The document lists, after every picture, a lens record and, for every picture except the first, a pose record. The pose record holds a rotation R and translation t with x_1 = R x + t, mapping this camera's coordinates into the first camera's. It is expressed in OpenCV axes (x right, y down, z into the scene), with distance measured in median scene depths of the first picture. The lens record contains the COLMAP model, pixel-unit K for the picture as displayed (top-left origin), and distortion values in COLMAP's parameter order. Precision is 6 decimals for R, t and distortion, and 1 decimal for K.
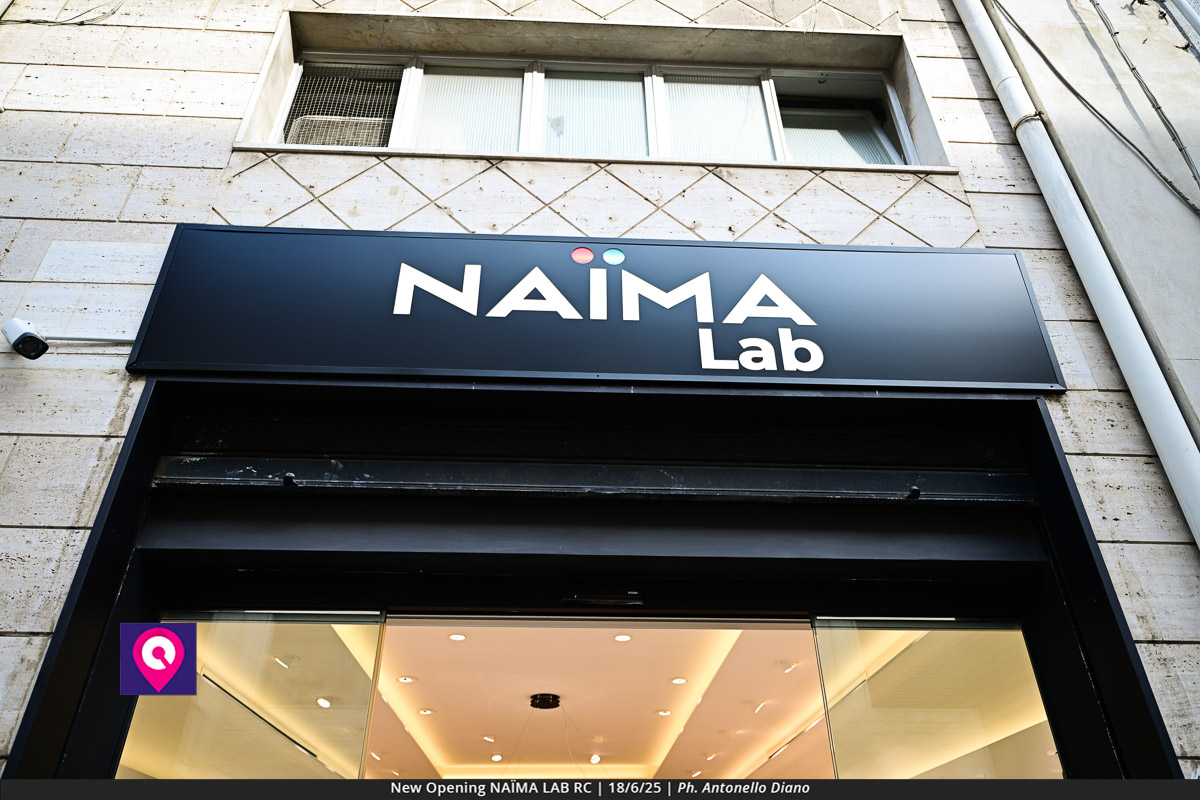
lens RADIAL K [[810.1, 0, 596.5], [0, 810.1, 398.2], [0, 0, 1]] dist [0.000612, -0.005965]
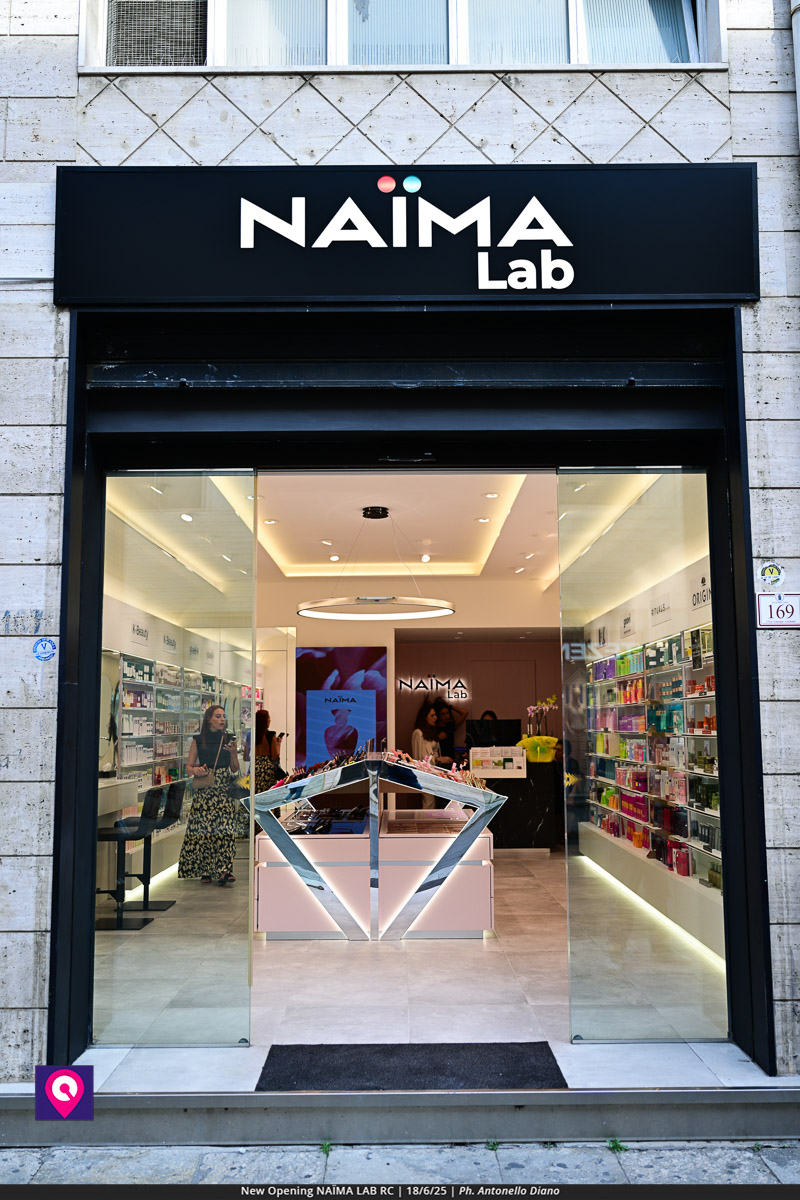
lens RADIAL K [[1008.9, 0, 401.6], [0, 1008.9, 603.9], [0, 0, 1]] dist [0.001247, 0.004944]
pose [[0.999069, -0.007547, -0.042467, 0.067818], [0.025815, 0.893378, 0.448564, -0.303518], [0.034554, -0.449243, 0.892741, -0.665600]]
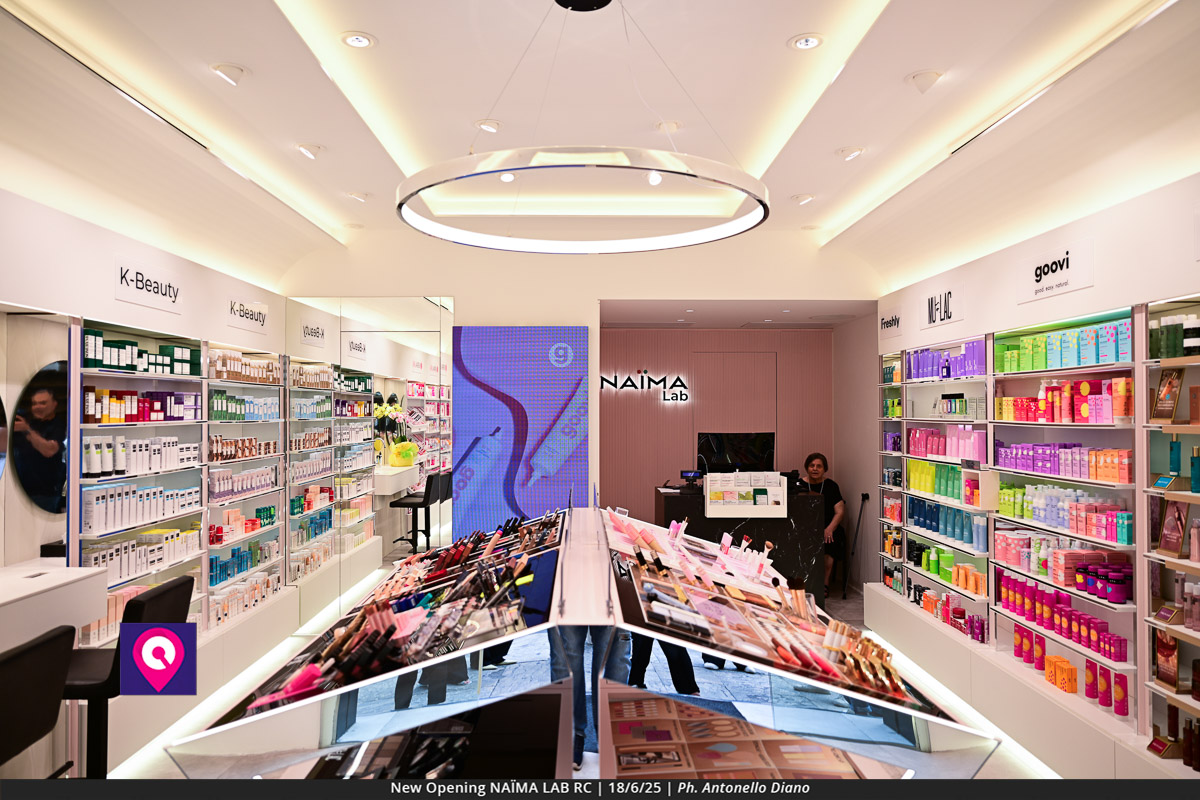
lens RADIAL K [[810.1, 0, 601.1], [0, 810.1, 399.2], [0, 0, 1]] dist [0.000612, -0.005965]
pose [[0.999718, 0.004017, -0.023419, -0.084073], [0.009217, 0.842875, 0.538031, 0.679596], [0.021901, -0.538095, 0.842600, 0.966731]]
